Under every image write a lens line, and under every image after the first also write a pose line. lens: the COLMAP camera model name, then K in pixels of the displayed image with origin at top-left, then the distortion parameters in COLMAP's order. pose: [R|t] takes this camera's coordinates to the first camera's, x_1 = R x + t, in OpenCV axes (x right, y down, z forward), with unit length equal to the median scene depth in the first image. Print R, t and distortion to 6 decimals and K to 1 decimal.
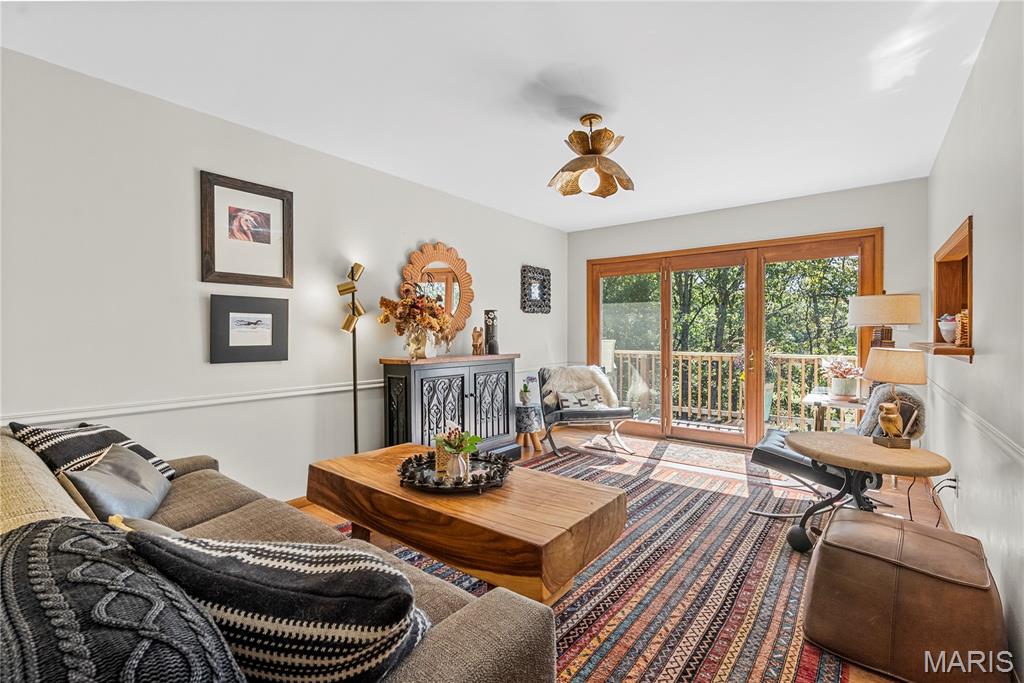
lens RADIAL K [[468.1, 0, 507.6], [0, 468.1, 336.7], [0, 0, 1]] dist [-0.016087, 0.001401]
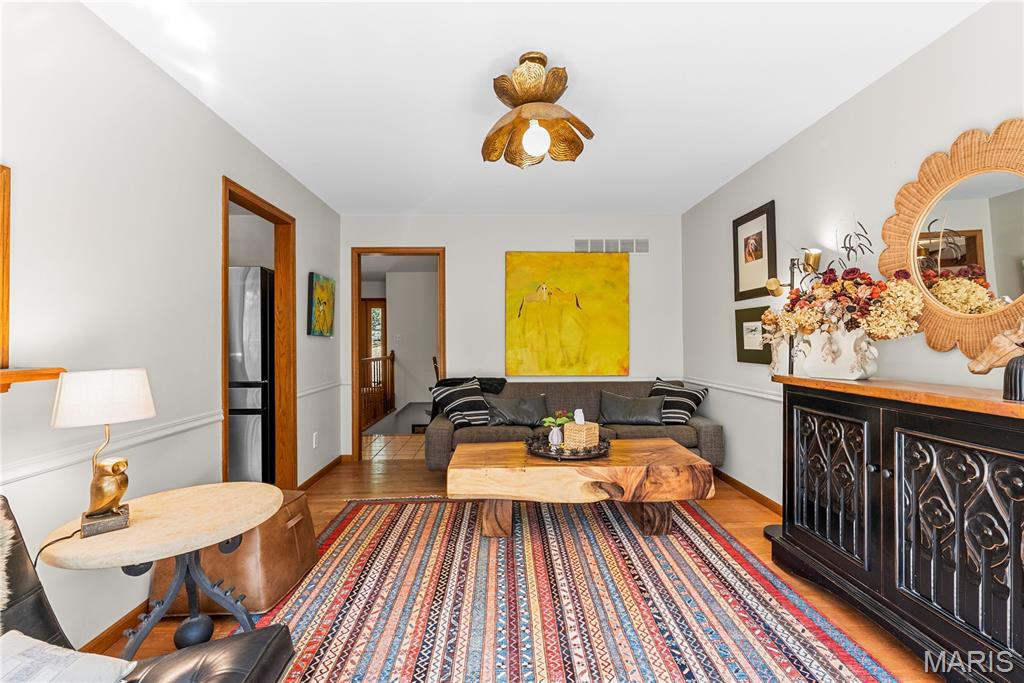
lens RADIAL K [[468.1, 0, 508.7], [0, 468.1, 341.4], [0, 0, 1]] dist [-0.016087, 0.001401]
pose [[-0.772376, 0.007240, -0.635125, 0.753817], [0.002655, 0.999963, 0.008171, -0.014159], [0.635160, 0.004625, -0.772366, 1.702146]]
